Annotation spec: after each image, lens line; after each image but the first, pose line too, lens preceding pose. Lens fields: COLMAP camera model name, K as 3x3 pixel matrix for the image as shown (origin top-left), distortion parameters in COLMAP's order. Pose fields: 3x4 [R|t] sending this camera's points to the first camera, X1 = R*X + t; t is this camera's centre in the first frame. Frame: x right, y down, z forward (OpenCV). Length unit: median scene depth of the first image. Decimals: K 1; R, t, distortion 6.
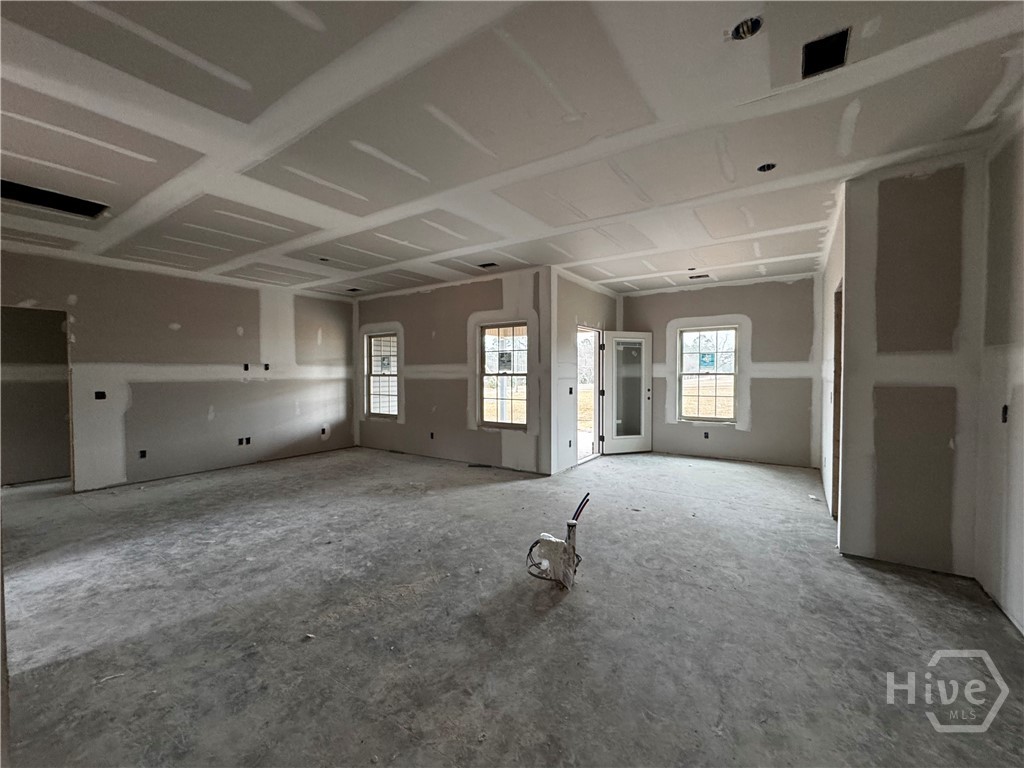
lens RADIAL K [[418.4, 0, 509.5], [0, 418.4, 385.3], [0, 0, 1]] dist [-0.002397, -0.000655]
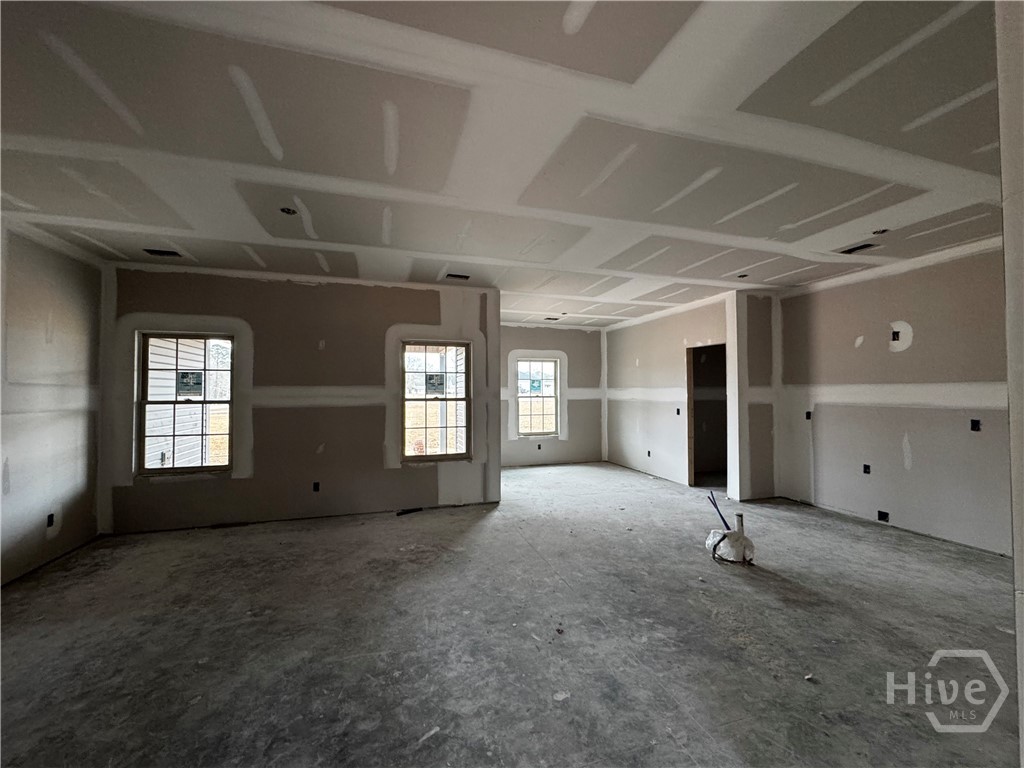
lens RADIAL K [[418.4, 0, 514.8], [0, 418.4, 383.5], [0, 0, 1]] dist [-0.002397, -0.000655]
pose [[0.619279, 0.017711, 0.784971, -0.752470], [0.024282, 0.998835, -0.041692, -0.022912], [-0.784795, 0.044880, 0.618128, 0.411763]]
